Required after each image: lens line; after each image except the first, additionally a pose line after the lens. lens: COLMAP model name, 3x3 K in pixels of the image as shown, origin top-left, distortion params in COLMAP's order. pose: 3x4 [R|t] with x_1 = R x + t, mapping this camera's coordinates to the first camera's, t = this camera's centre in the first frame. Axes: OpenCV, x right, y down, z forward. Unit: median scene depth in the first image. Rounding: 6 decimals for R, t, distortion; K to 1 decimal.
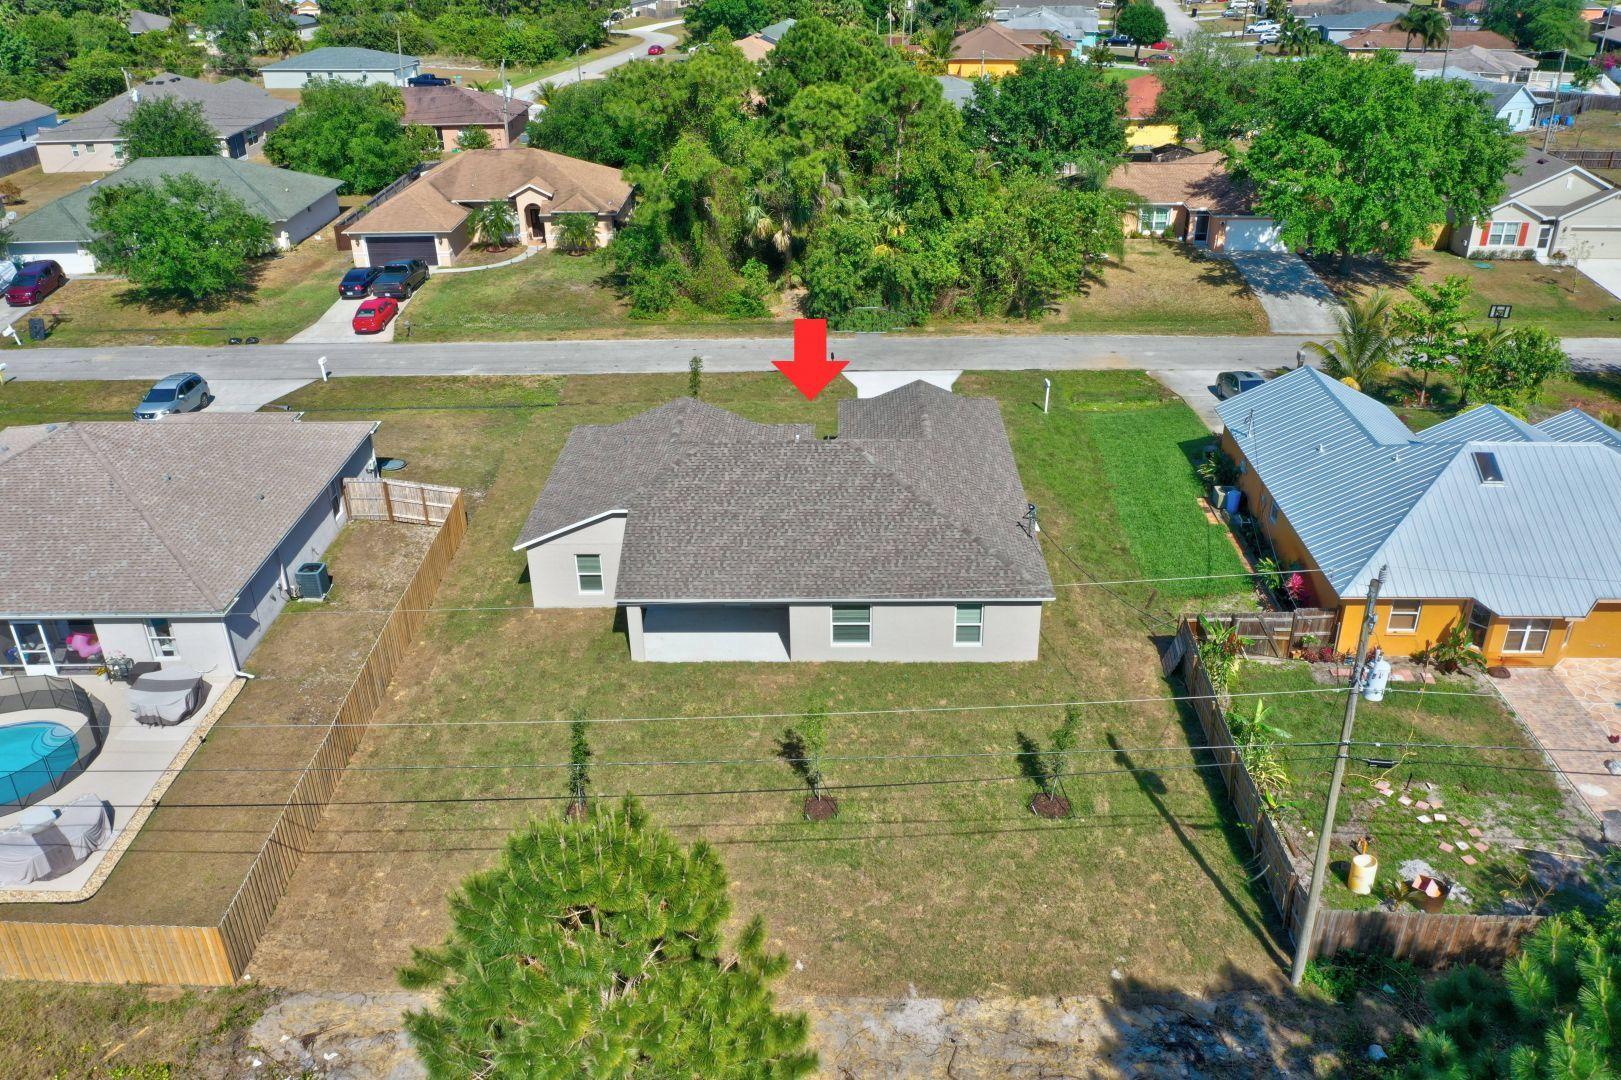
lens RADIAL K [[1248.4, 0, 808.1], [0, 1248.4, 534.8], [0, 0, 1]] dist [-0.016760, -0.014586]
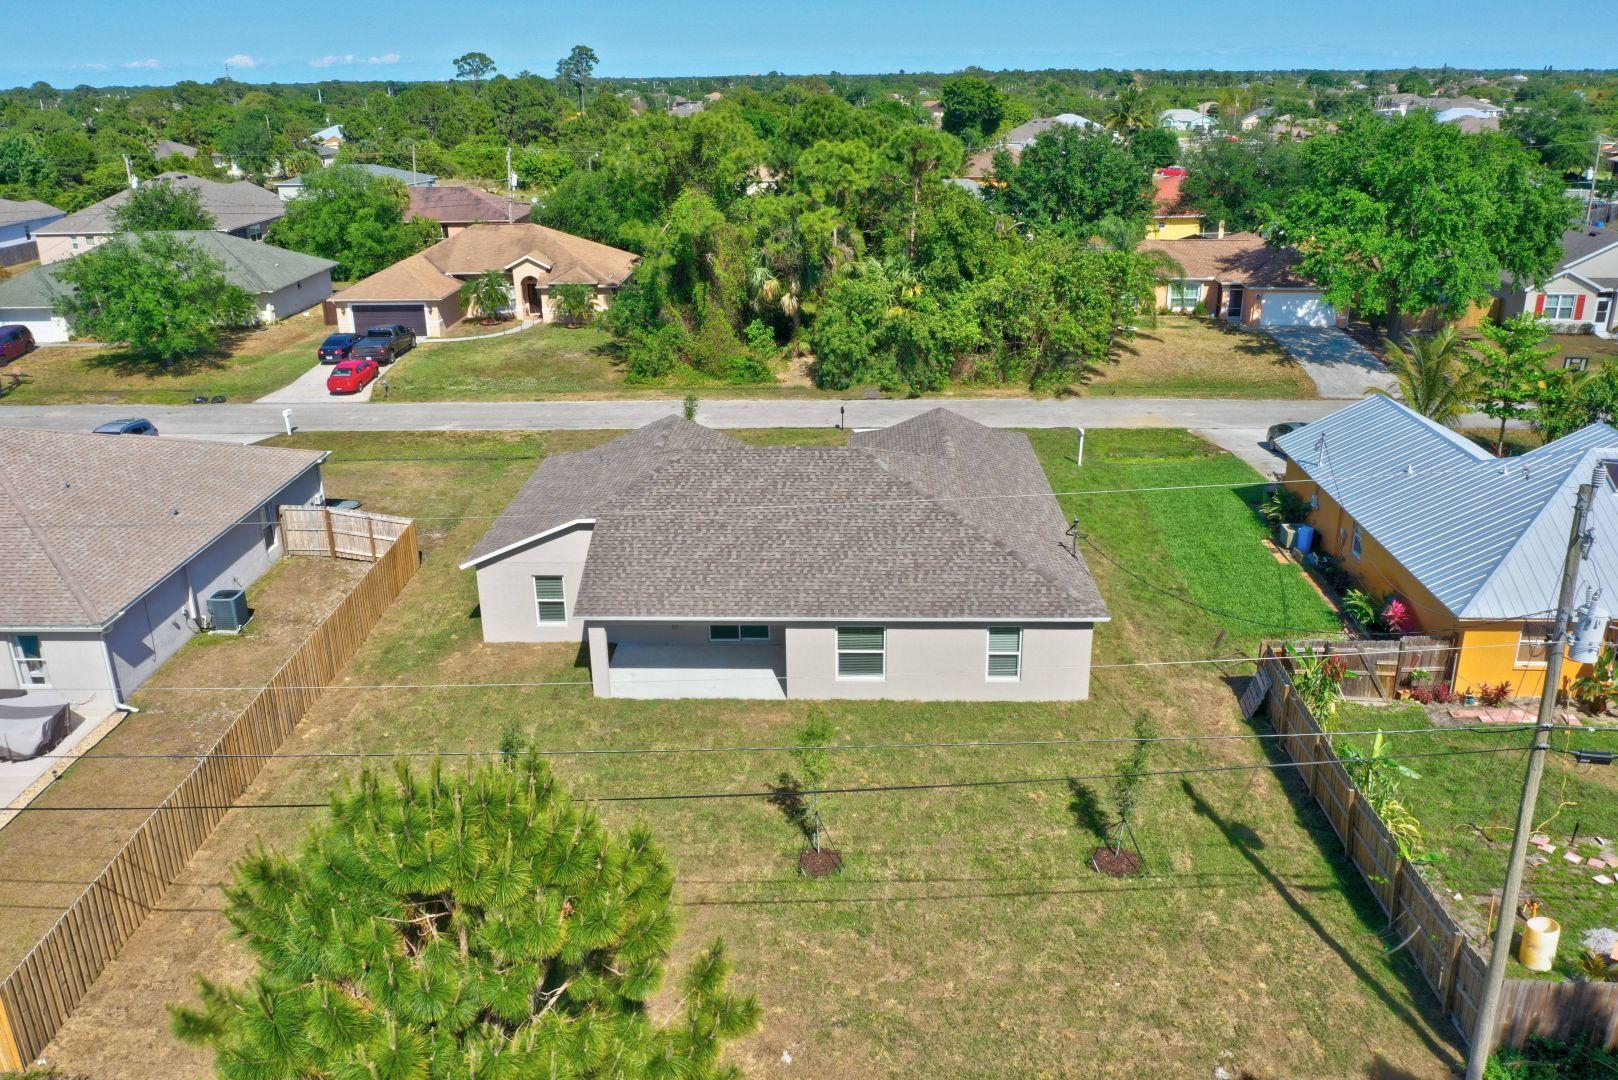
lens RADIAL K [[1246.1, 0, 806.3], [0, 1246.1, 533.3], [0, 0, 1]] dist [-0.016760, -0.014586]
pose [[0.999899, 0.007051, -0.012379, 0.007710], [-0.008501, 0.992587, -0.121240, 0.087128], [0.011433, 0.121333, 0.992546, 0.161858]]
